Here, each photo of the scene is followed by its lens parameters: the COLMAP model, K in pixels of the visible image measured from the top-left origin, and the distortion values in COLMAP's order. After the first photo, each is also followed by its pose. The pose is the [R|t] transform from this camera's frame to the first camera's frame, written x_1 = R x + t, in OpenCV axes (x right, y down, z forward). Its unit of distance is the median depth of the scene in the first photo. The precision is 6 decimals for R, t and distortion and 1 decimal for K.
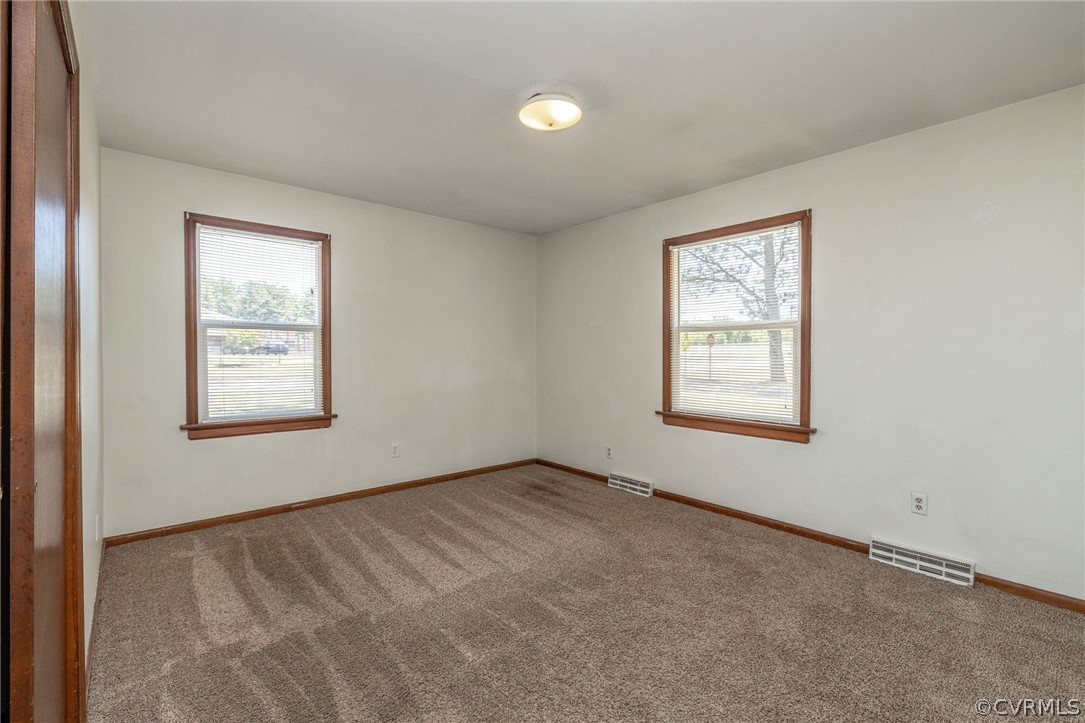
lens RADIAL K [[472.9, 0, 537.1], [0, 472.9, 356.1], [0, 0, 1]] dist [-0.001147, -0.000283]
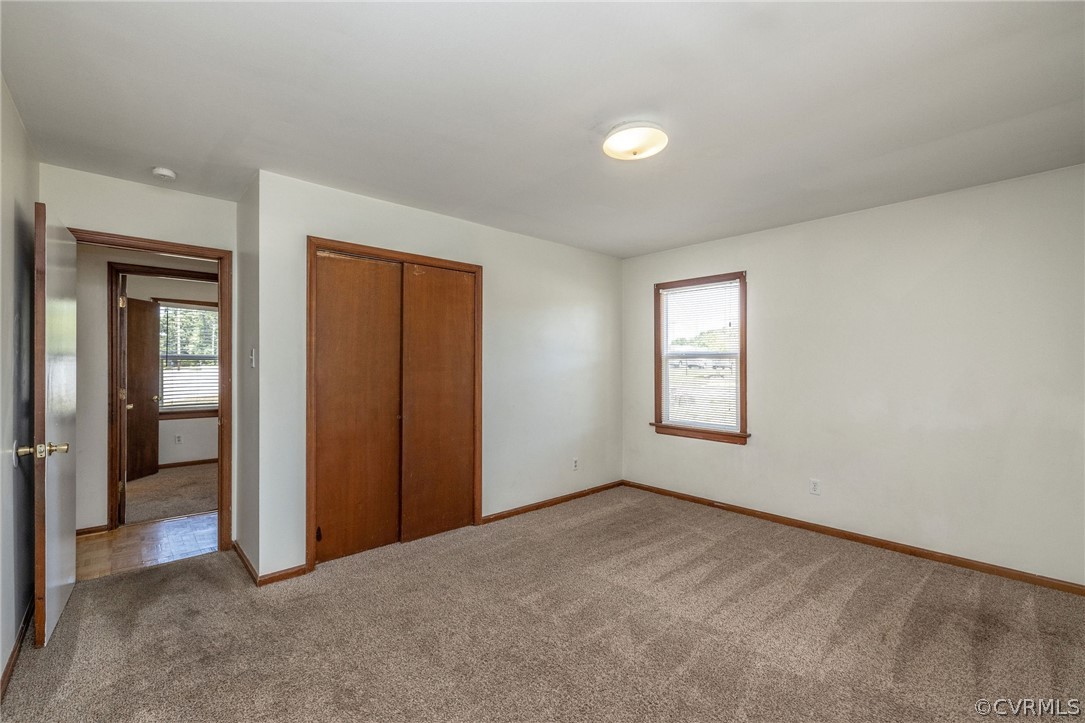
lens RADIAL K [[472.9, 0, 567.2], [0, 472.9, 361.5], [0, 0, 1]] dist [-0.001147, -0.000283]
pose [[0.054600, -0.011873, -0.998438, 0.704538], [-0.013980, 0.999822, -0.012654, -0.026527], [0.998410, 0.014649, 0.054424, 0.575181]]
